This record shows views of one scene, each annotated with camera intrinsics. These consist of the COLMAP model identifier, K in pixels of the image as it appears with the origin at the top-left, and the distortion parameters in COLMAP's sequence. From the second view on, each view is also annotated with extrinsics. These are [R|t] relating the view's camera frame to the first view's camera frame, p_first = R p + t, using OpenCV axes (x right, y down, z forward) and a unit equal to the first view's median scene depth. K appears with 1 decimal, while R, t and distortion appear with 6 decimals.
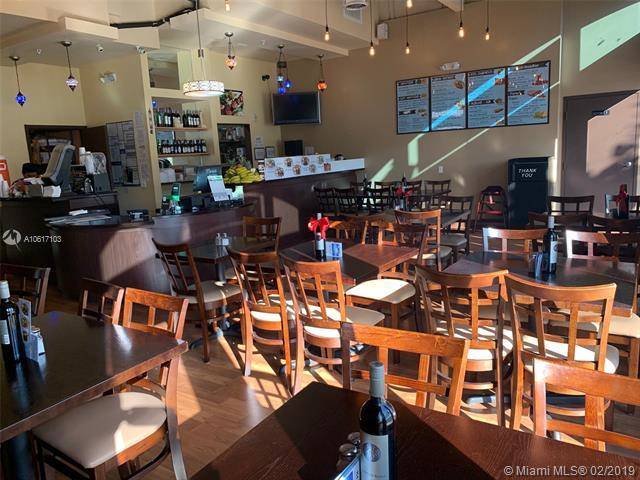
lens RADIAL K [[491.2, 0, 320.0], [0, 491.2, 240.0], [0, 0, 1]] dist [-0.007876, -0.003093]
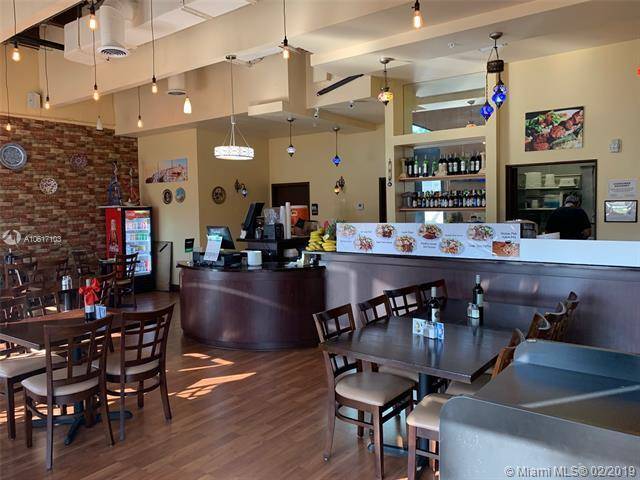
lens RADIAL K [[491.2, 0, 320.0], [0, 491.2, 240.0], [0, 0, 1]] dist [-0.007876, -0.003093]
pose [[-0.110000, 0.116590, -0.987070, 0.534744], [-0.157774, 0.978457, 0.133155, -0.196471], [0.981329, 0.170381, -0.089236, 0.868525]]
